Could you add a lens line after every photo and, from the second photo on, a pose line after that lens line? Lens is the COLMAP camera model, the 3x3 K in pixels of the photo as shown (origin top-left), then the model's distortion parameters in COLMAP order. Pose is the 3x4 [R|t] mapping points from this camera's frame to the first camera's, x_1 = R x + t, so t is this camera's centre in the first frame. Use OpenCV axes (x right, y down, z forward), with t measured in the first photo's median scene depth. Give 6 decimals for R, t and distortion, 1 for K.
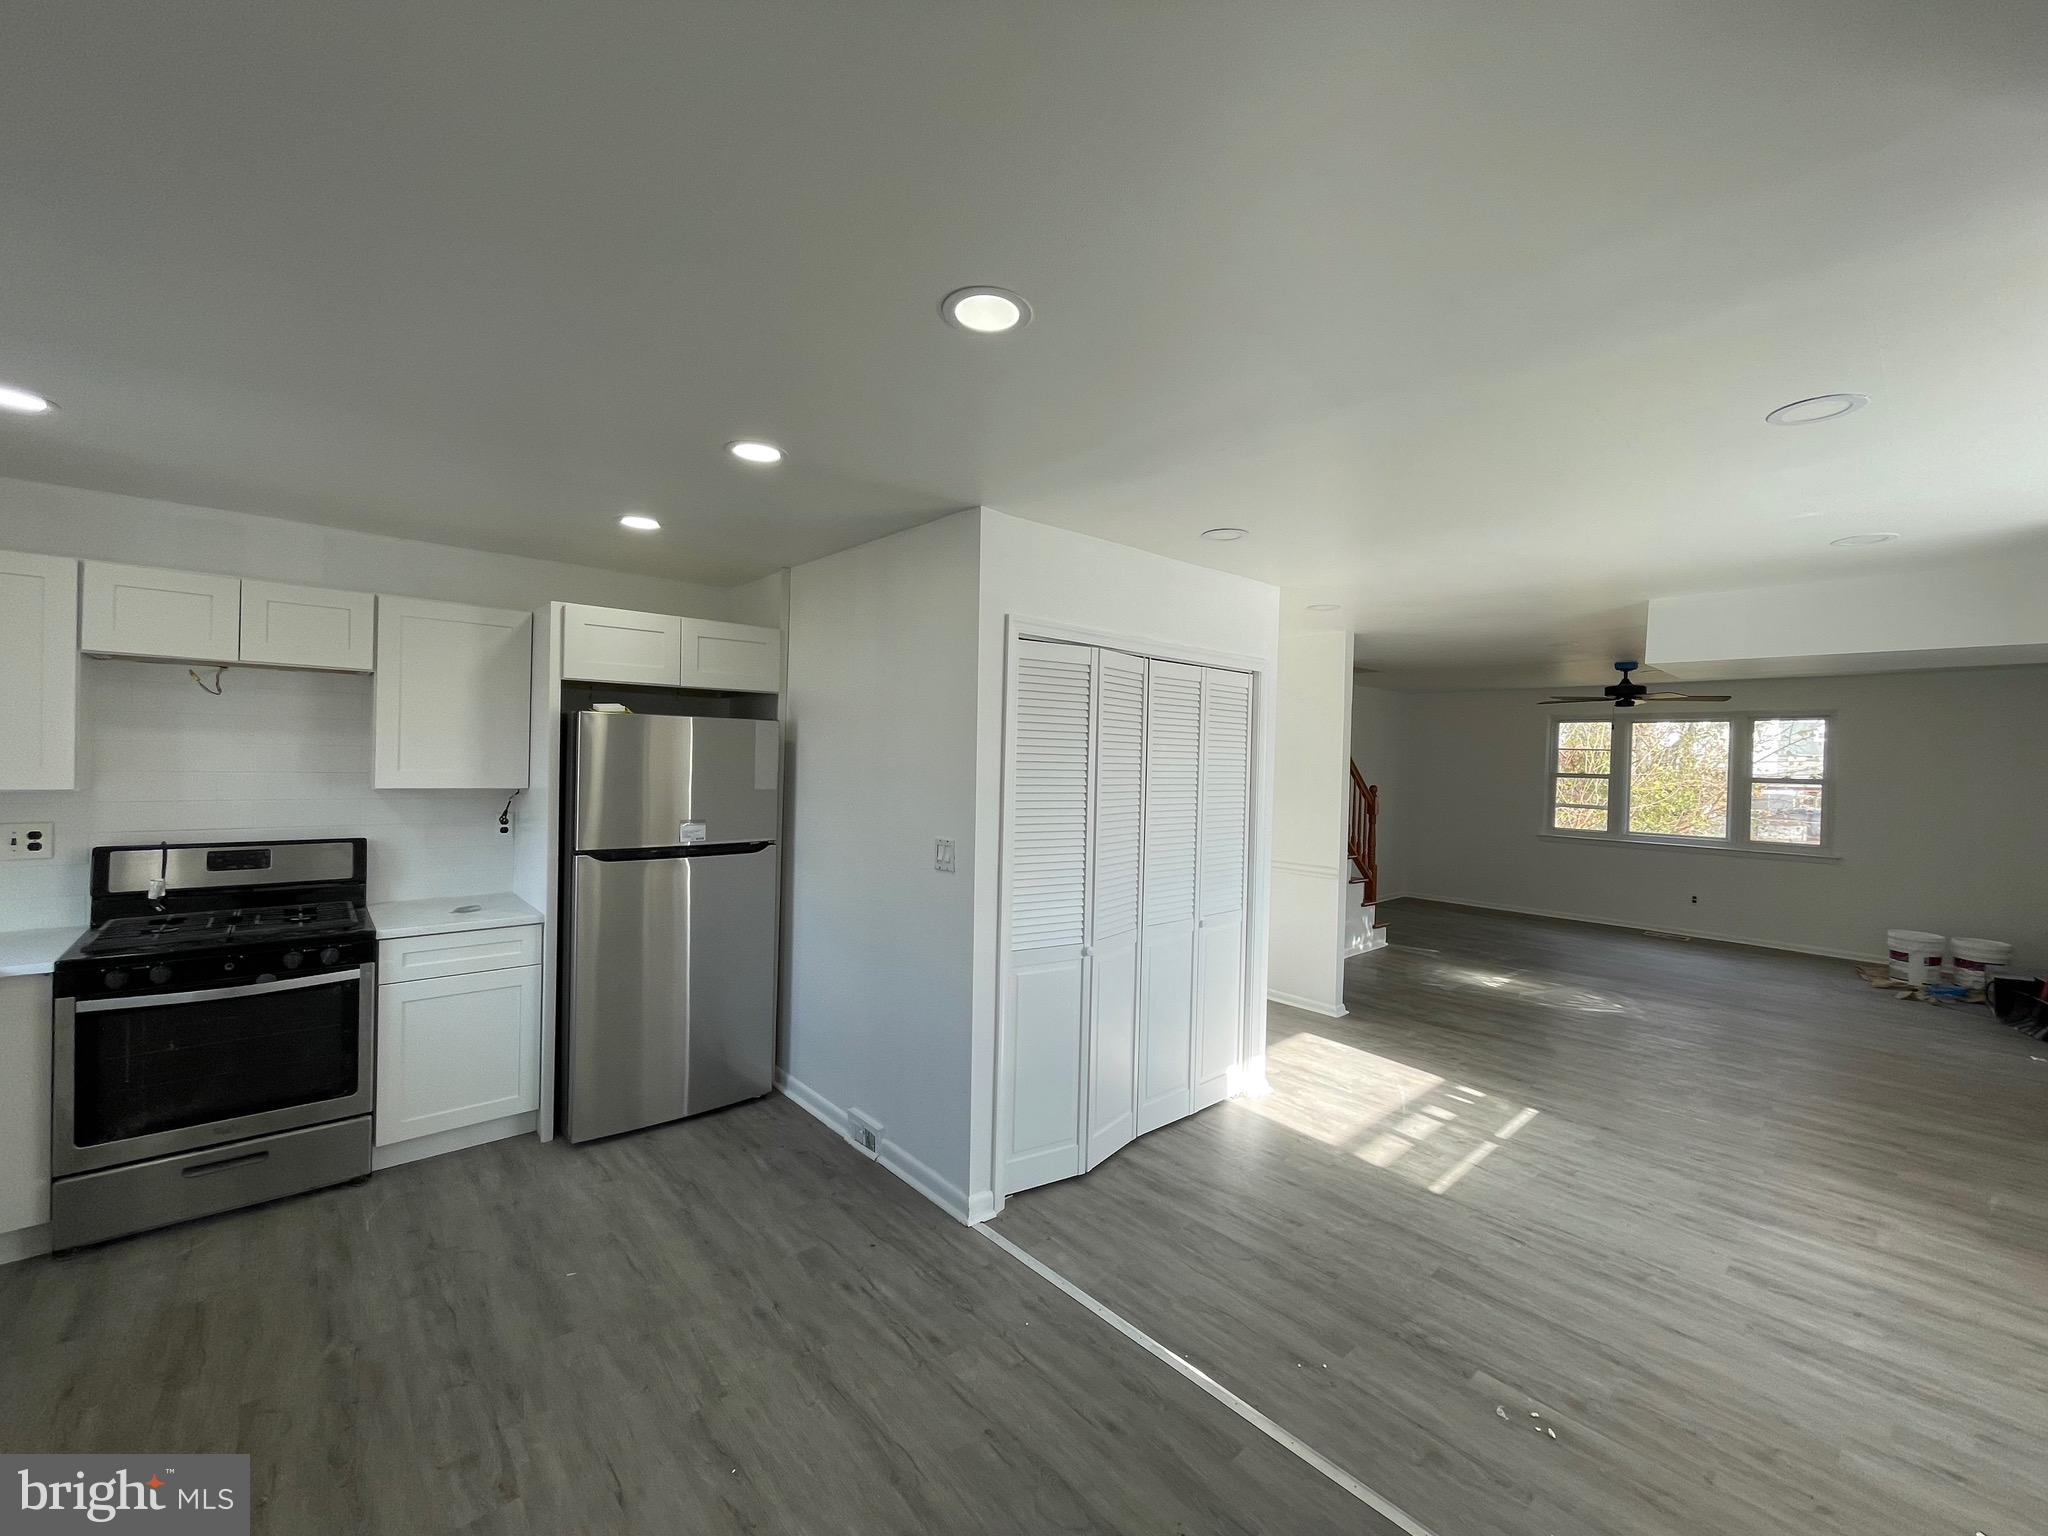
lens RADIAL K [[825.7, 0, 1021.9], [0, 825.7, 764.8], [0, 0, 1]] dist [-0.003782, 0.000143]
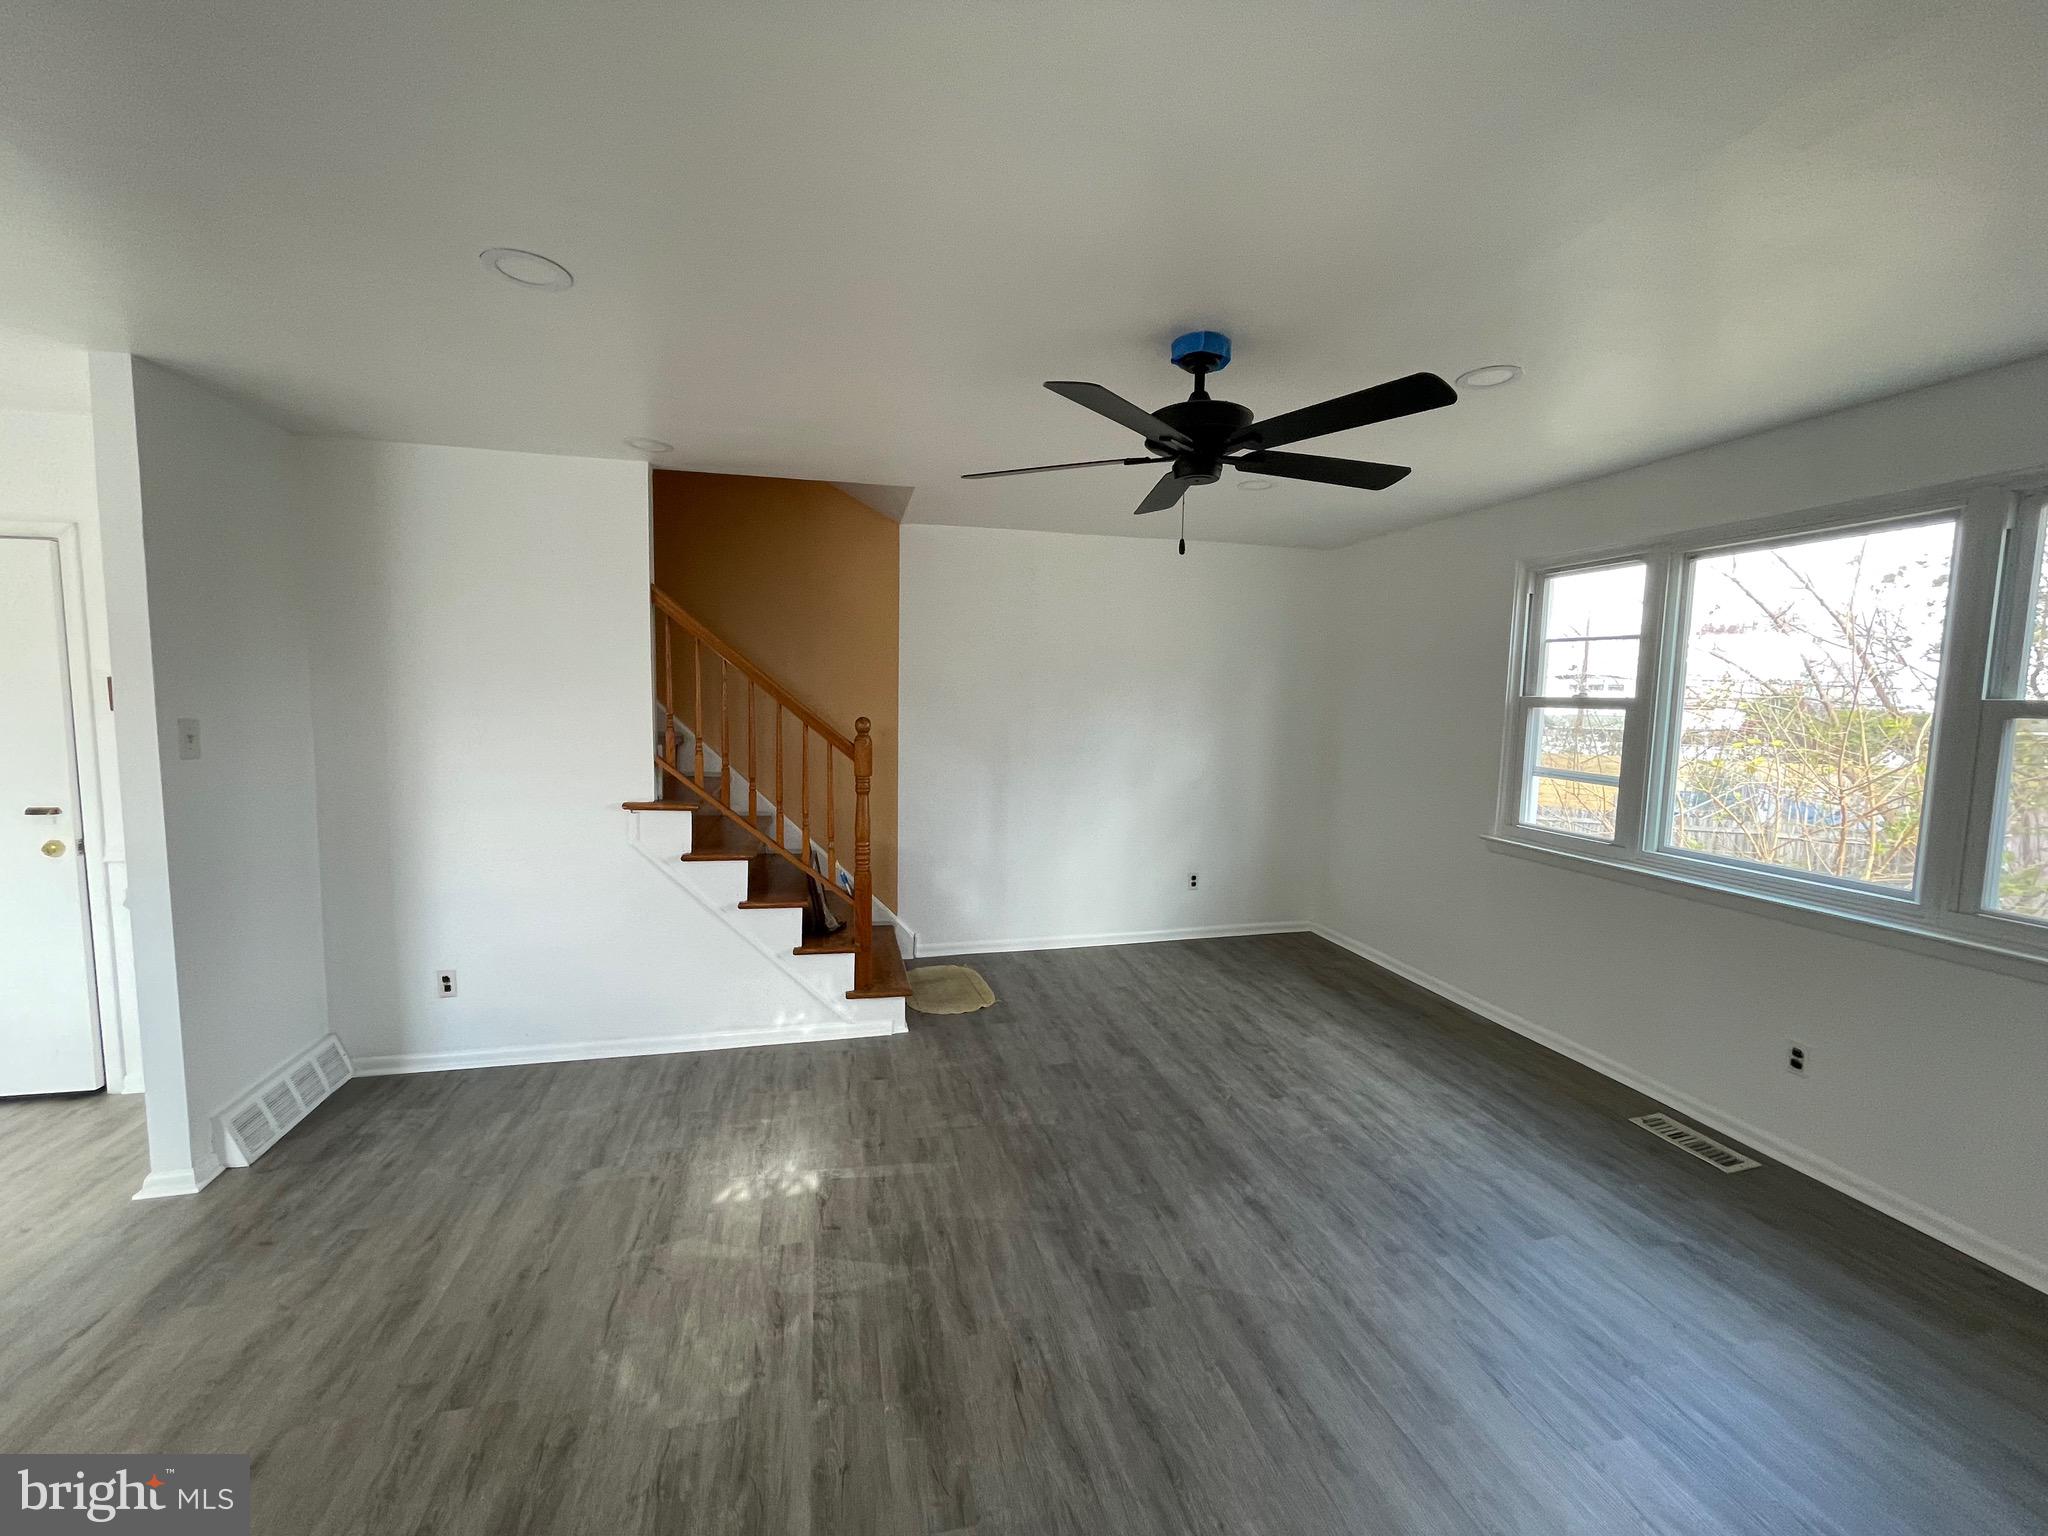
lens RADIAL K [[825.7, 0, 1024.2], [0, 825.7, 767.3], [0, 0, 1]] dist [-0.003782, 0.000143]
pose [[0.883947, 0.033274, -0.466402, 1.671371], [-0.000195, 0.997491, 0.070793, 0.043673], [0.467588, -0.062486, 0.881735, 1.348281]]
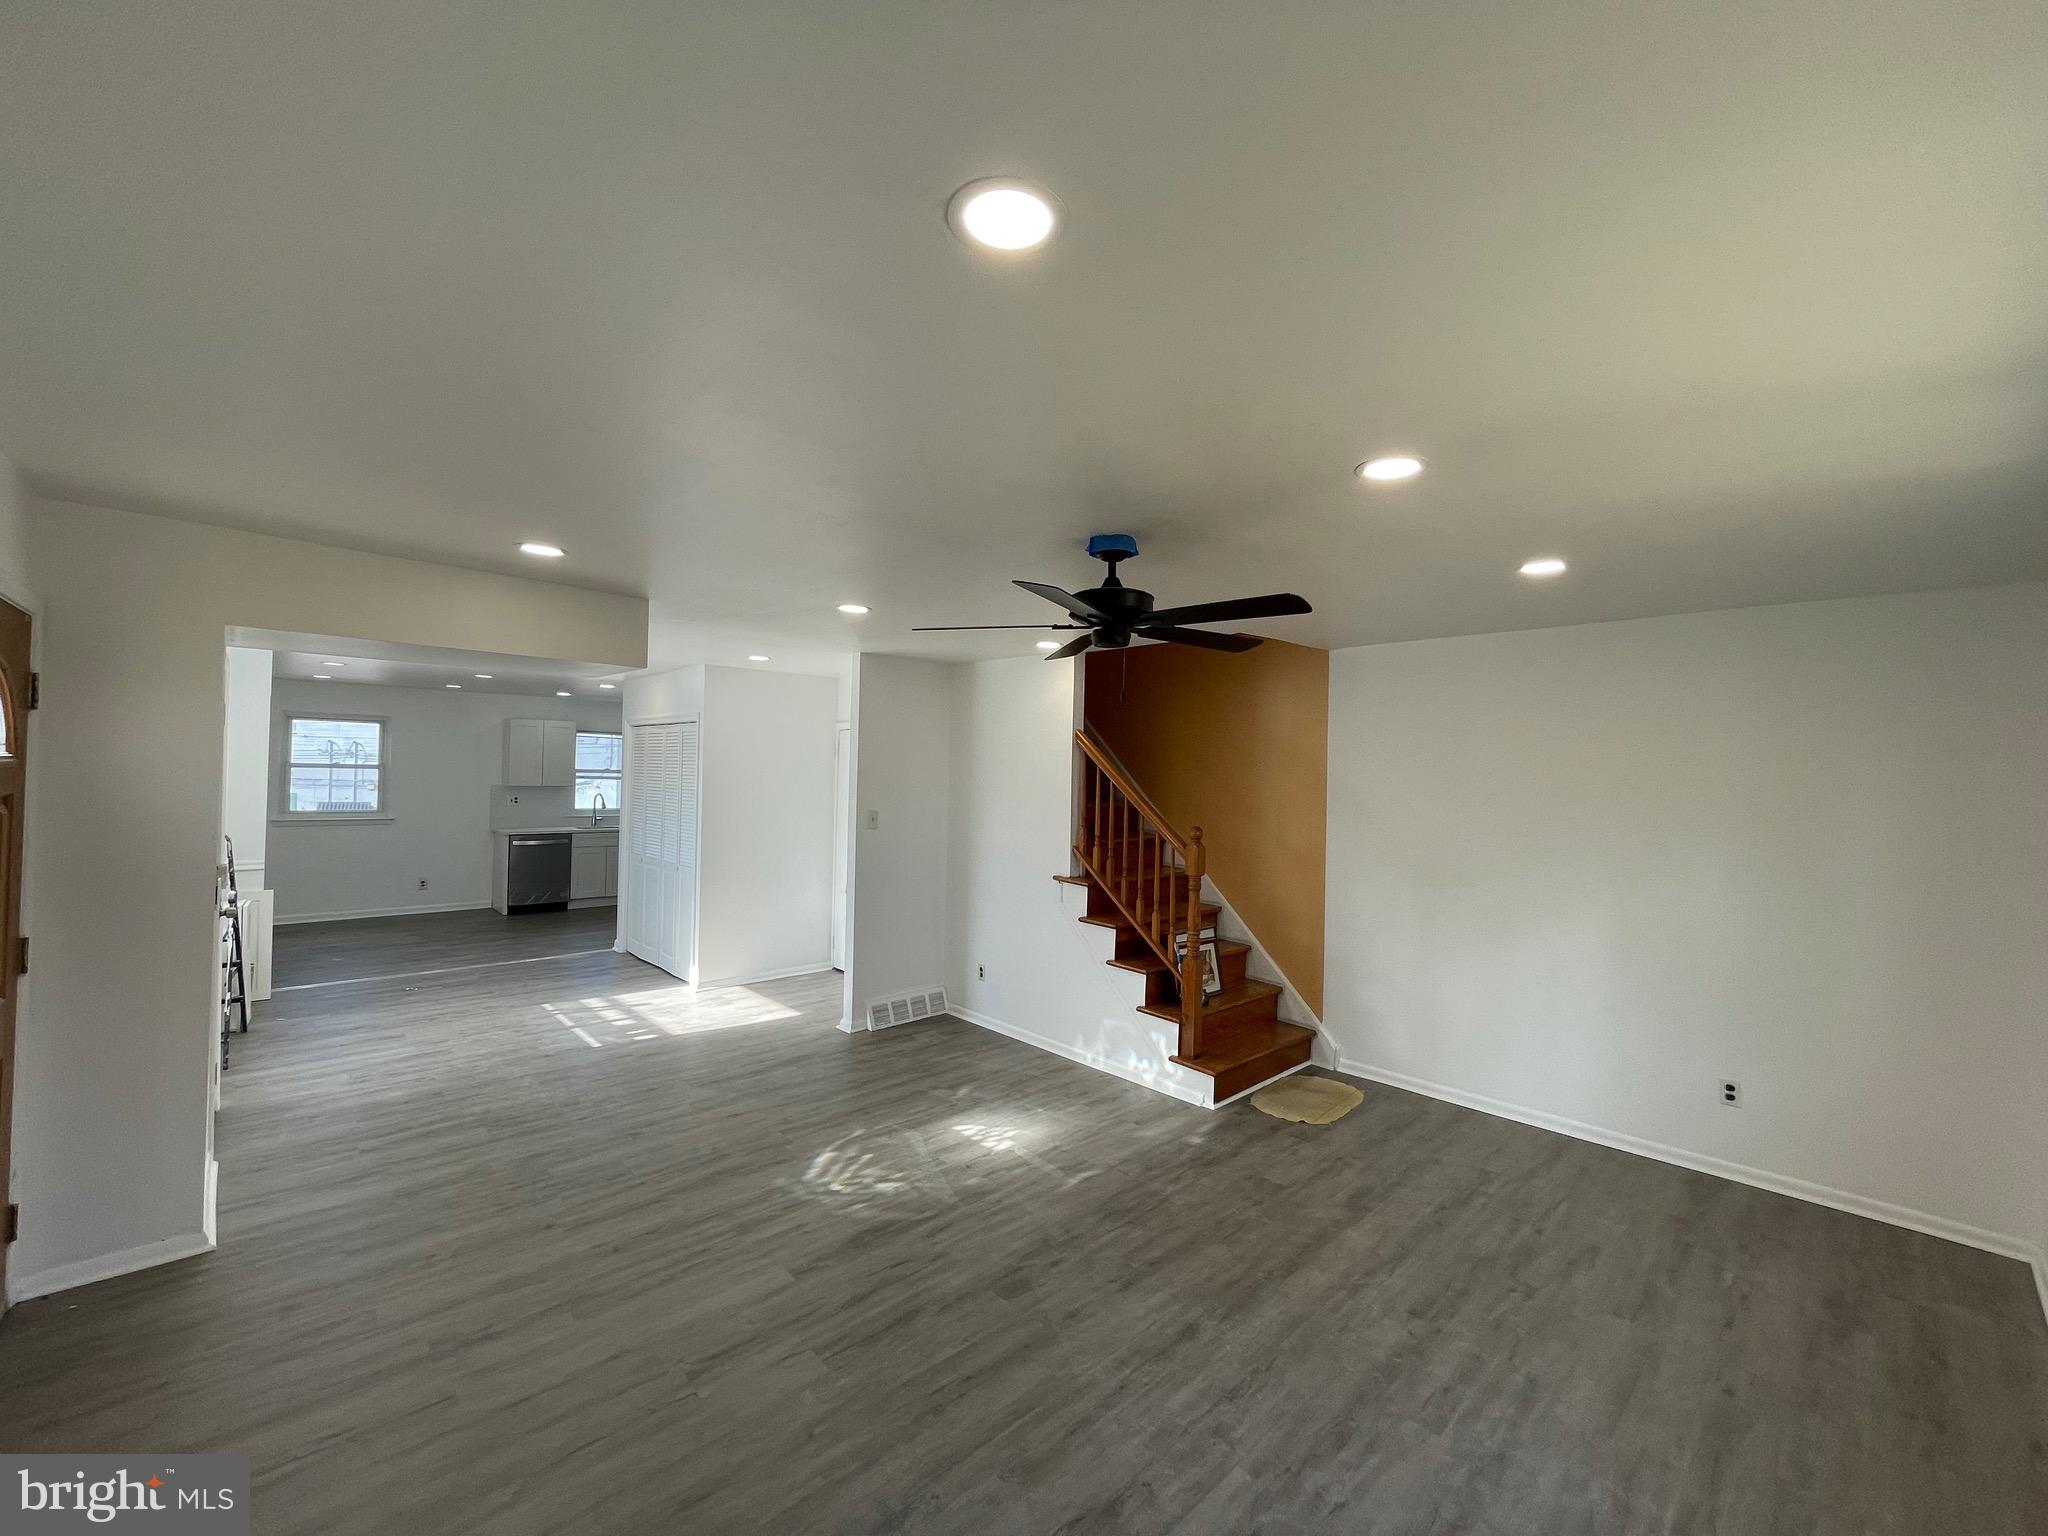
lens RADIAL K [[825.7, 0, 1025.5], [0, 825.7, 766.6], [0, 0, 1]] dist [-0.003782, 0.000143]
pose [[0.035700, -0.033107, -0.998814, 2.299855], [-0.033644, 0.998845, -0.034310, 0.011758], [0.998796, 0.034829, 0.034545, 1.908198]]
